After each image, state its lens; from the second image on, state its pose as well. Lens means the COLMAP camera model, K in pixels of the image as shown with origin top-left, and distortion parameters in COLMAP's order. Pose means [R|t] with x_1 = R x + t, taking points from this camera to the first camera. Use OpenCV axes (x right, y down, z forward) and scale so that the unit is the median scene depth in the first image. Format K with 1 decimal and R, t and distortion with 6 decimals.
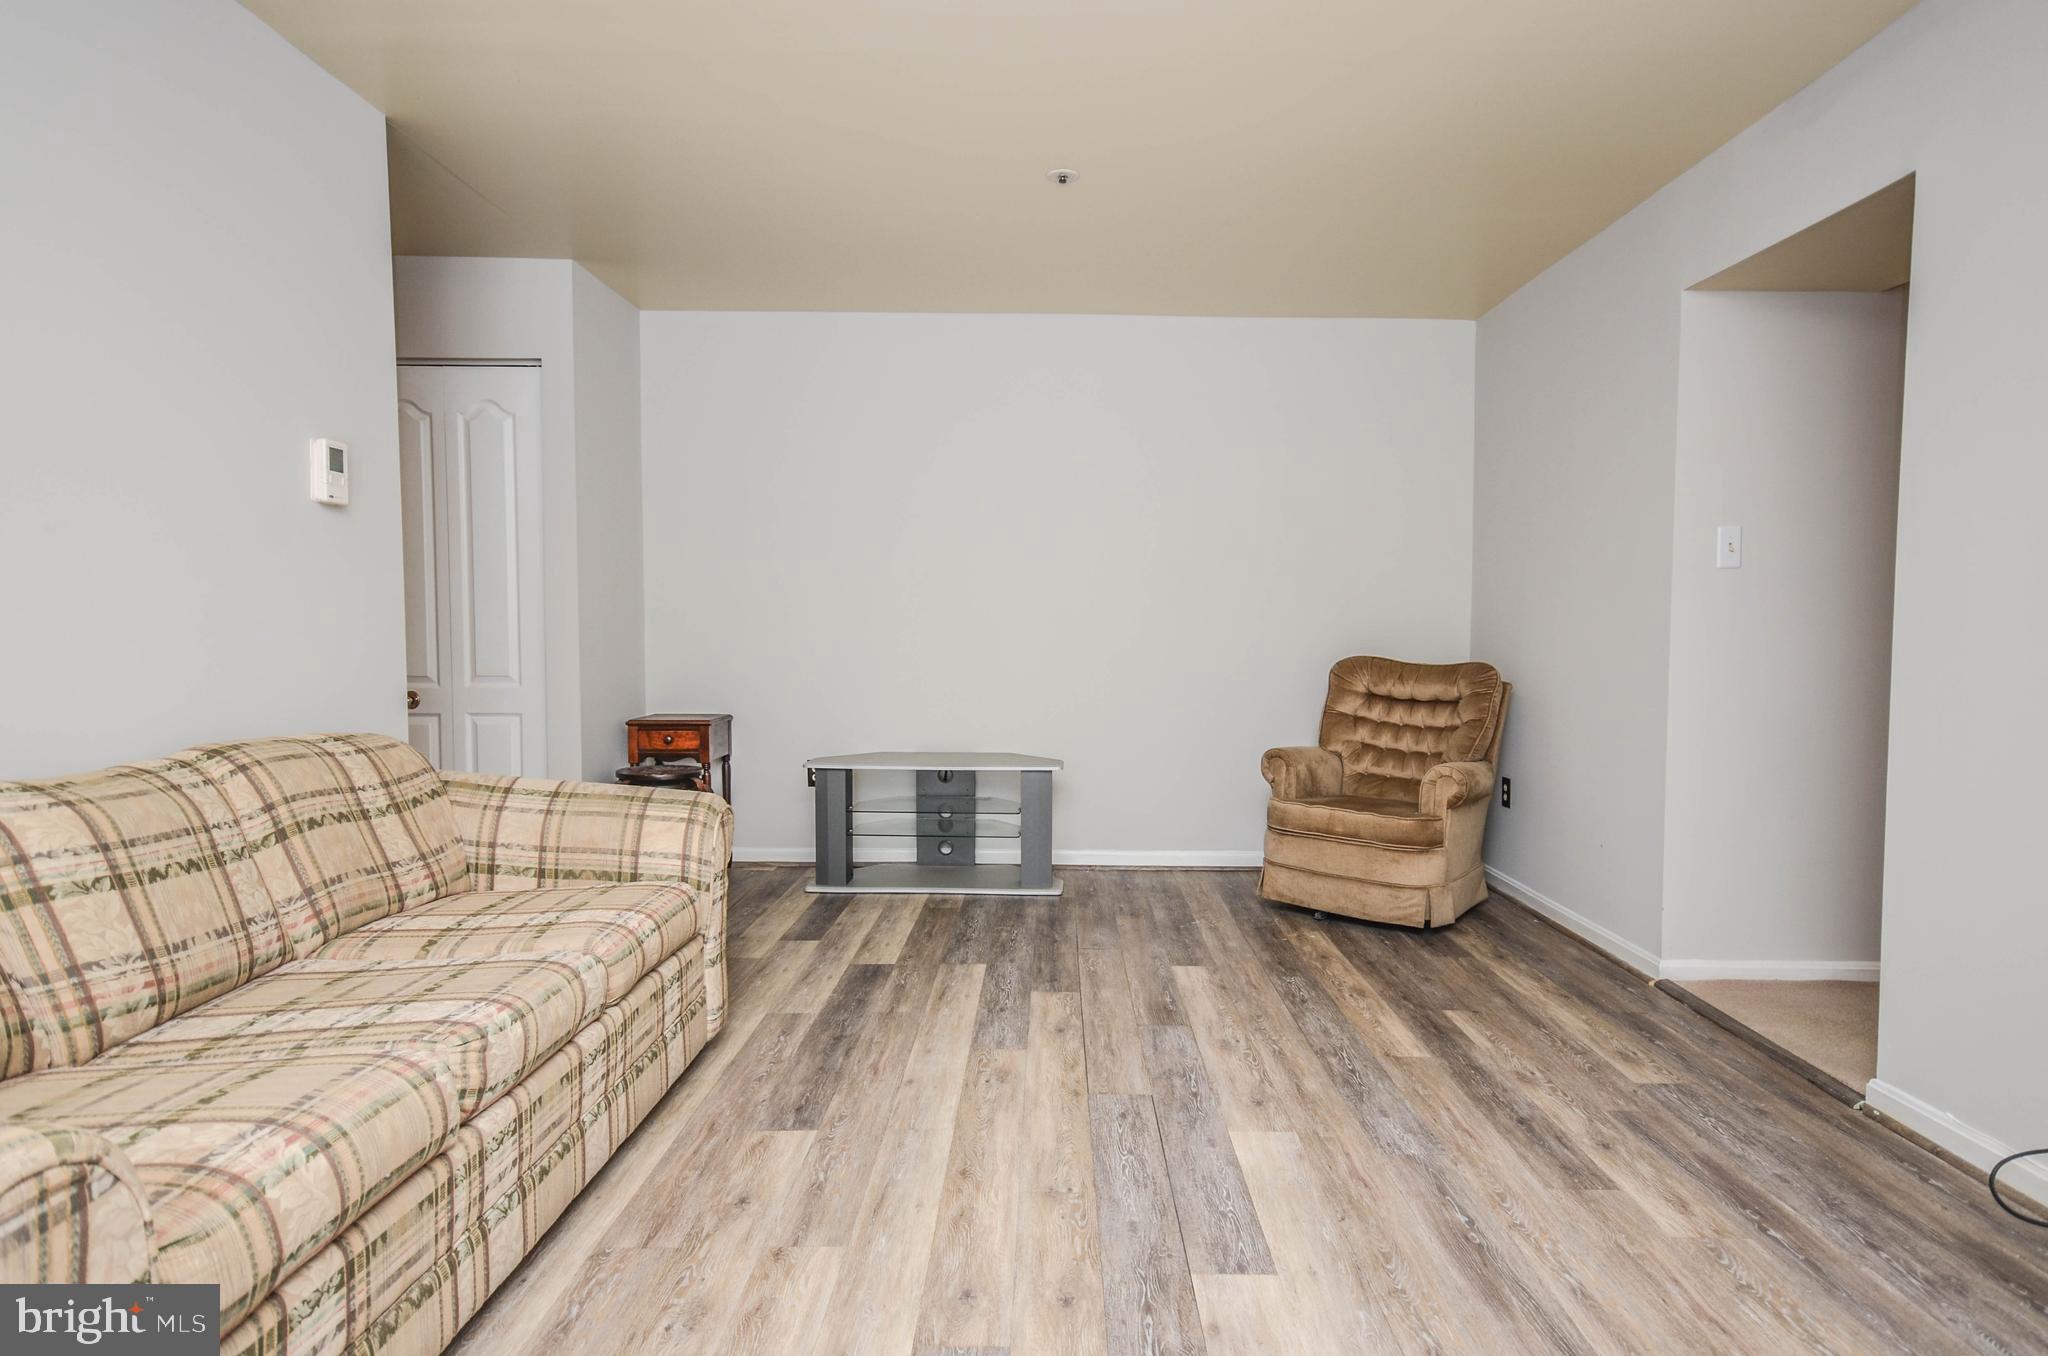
lens RADIAL K [[1160.9, 0, 1053.1], [0, 1160.9, 688.0], [0, 0, 1]] dist [0.010225, 0.003221]
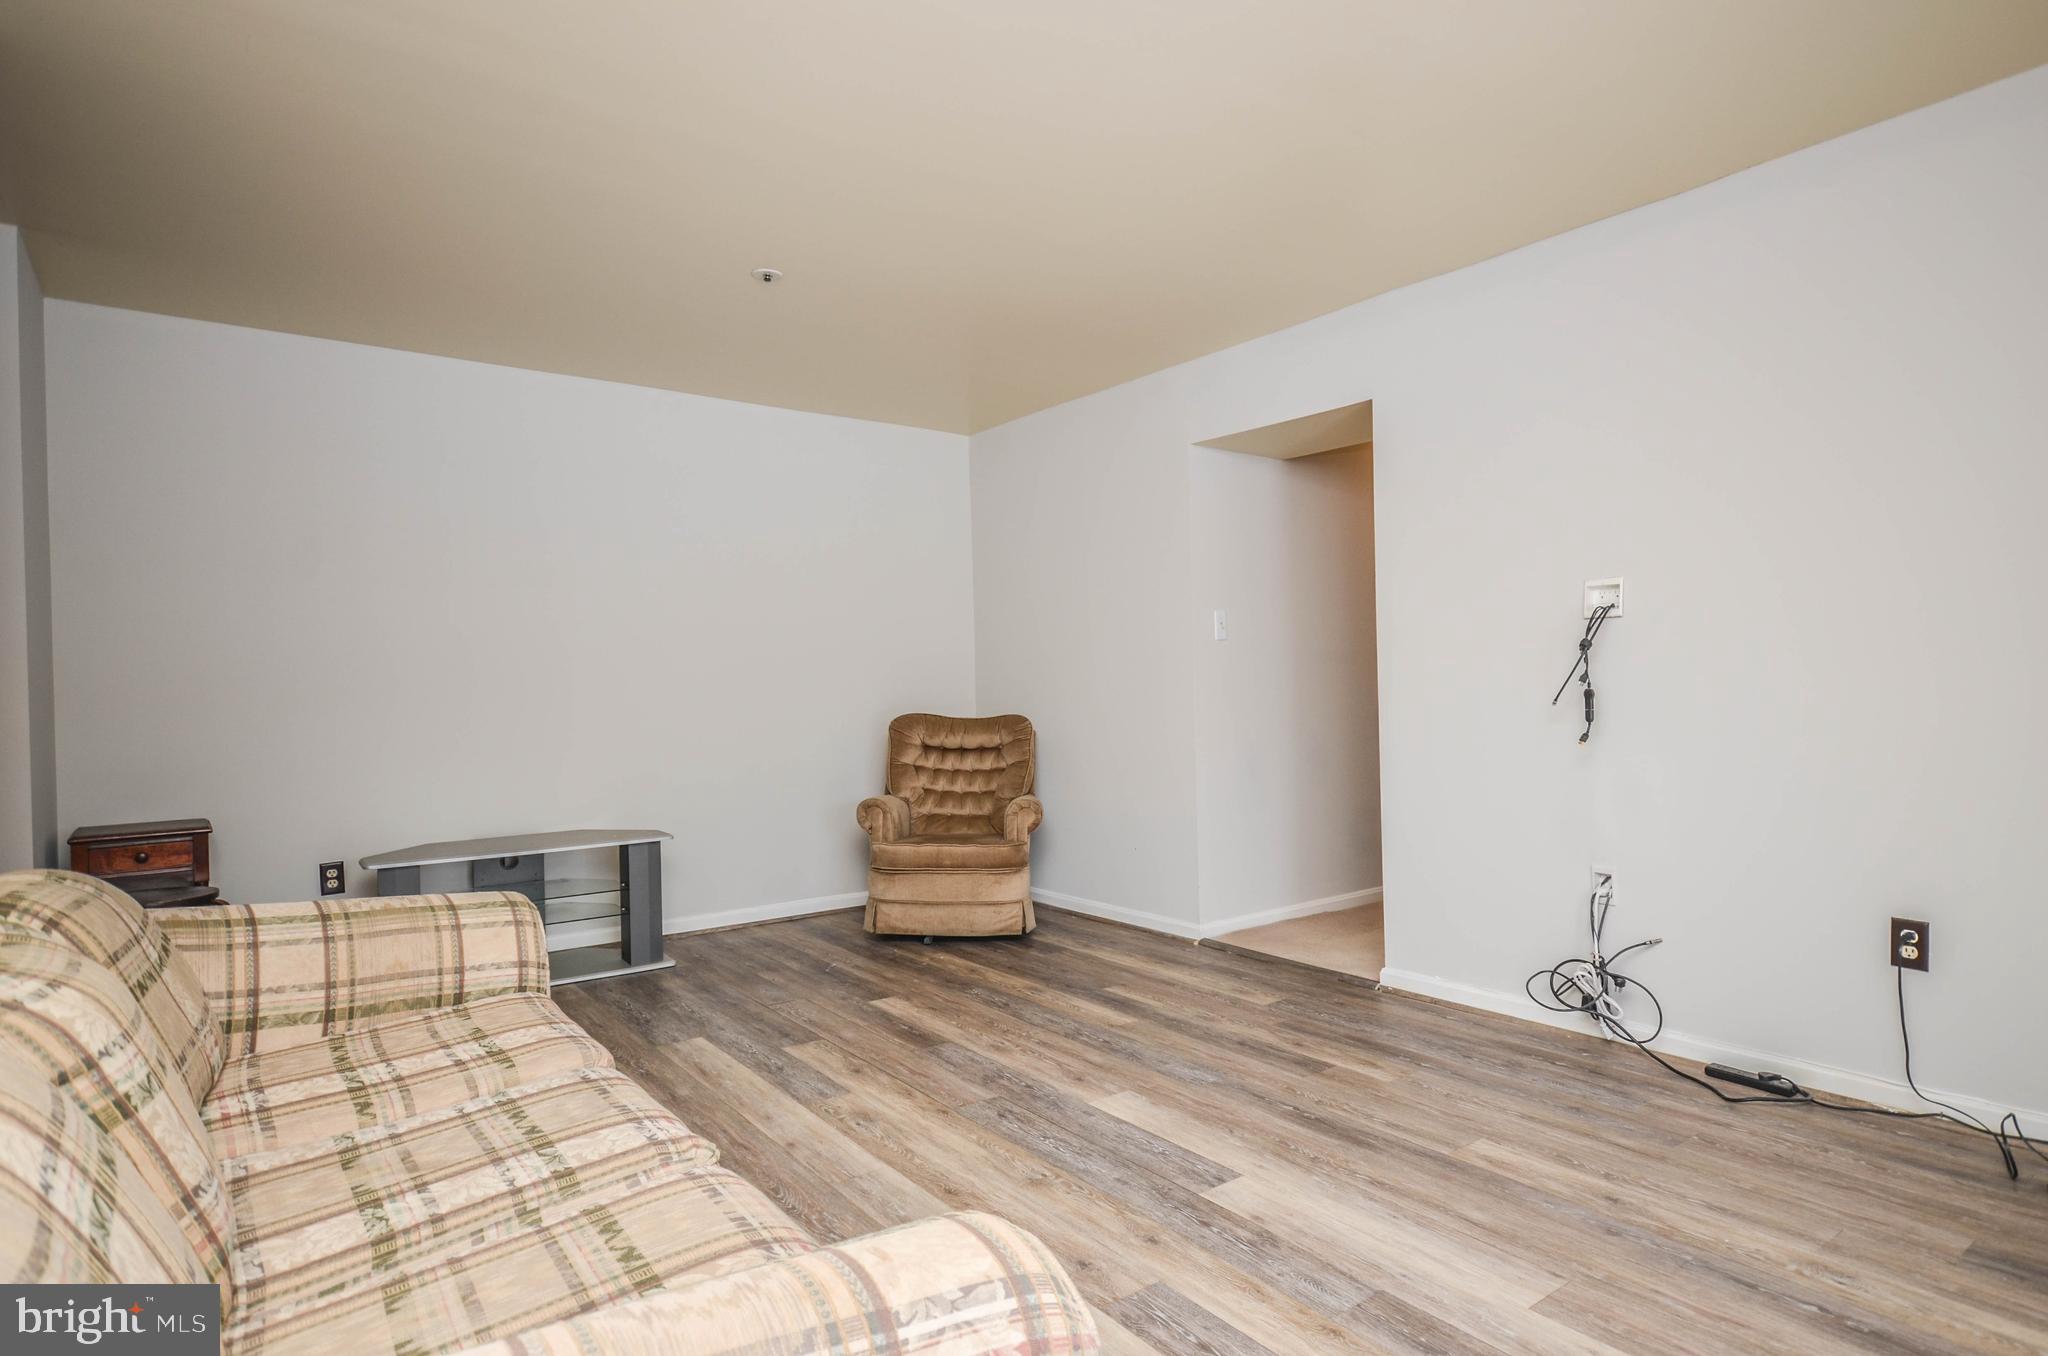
lens RADIAL K [[1107.7, 0, 1053.4], [0, 1107.7, 686.7], [0, 0, 1]] dist [0.010393, 0.005447]
pose [[0.793308, -0.024138, 0.608341, -0.503203], [0.057140, 0.997755, -0.034925, -0.013377], [-0.606133, 0.062467, 0.792907, 0.064406]]
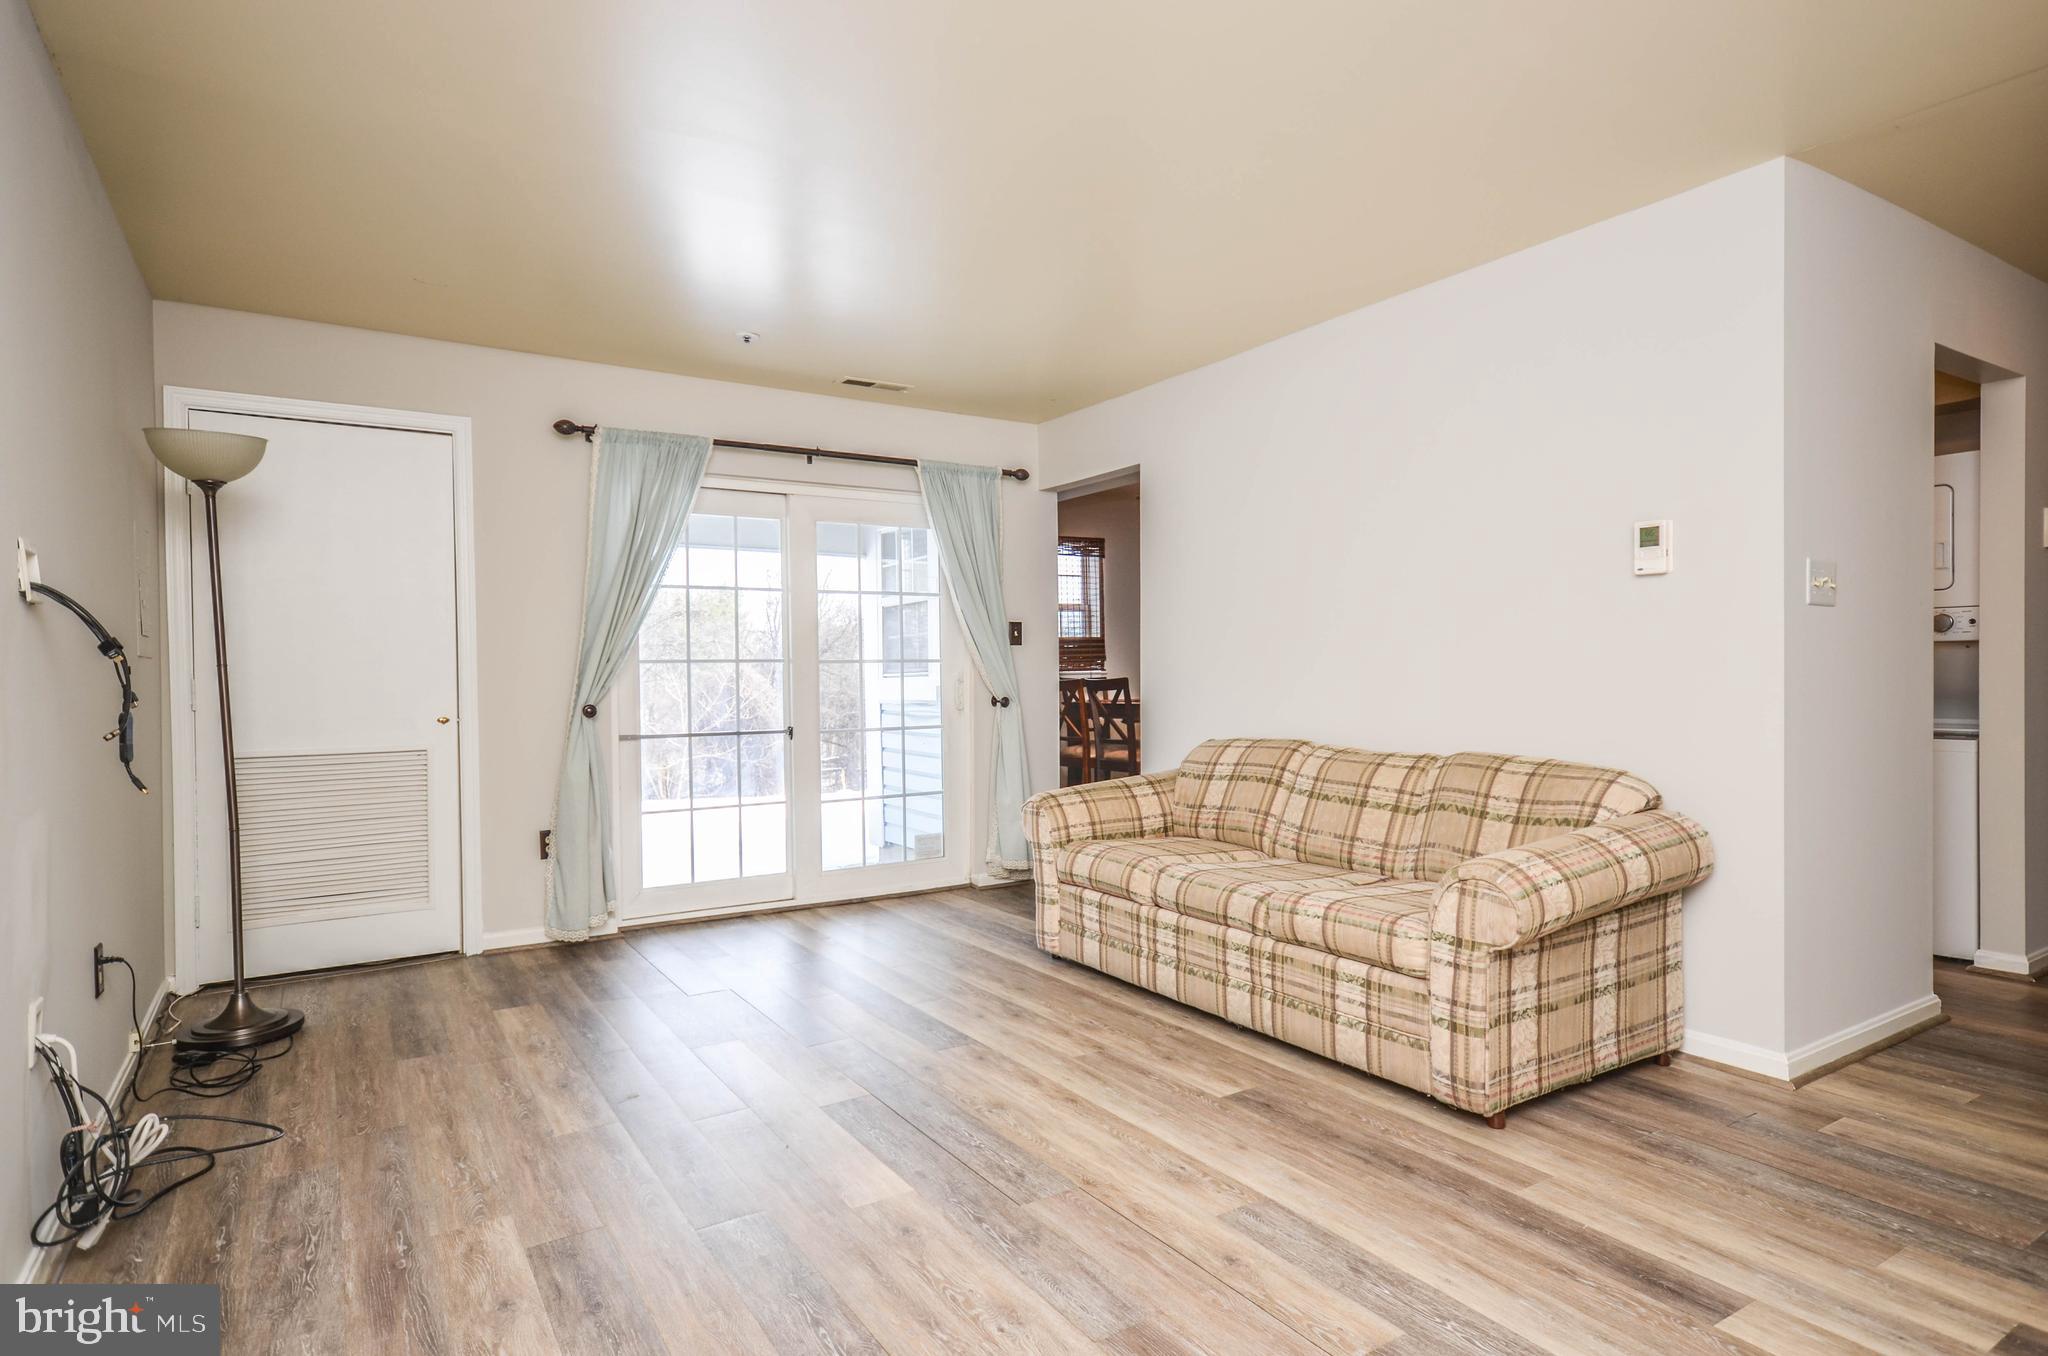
lens RADIAL K [[1107.7, 0, 1052.4], [0, 1107.7, 690.2], [0, 0, 1]] dist [0.010393, 0.005447]
pose [[-0.834822, 0.012686, -0.550375, 0.501626], [-0.021318, 0.998240, 0.055345, -0.090286], [0.550108, 0.057936, -0.833082, 1.610420]]
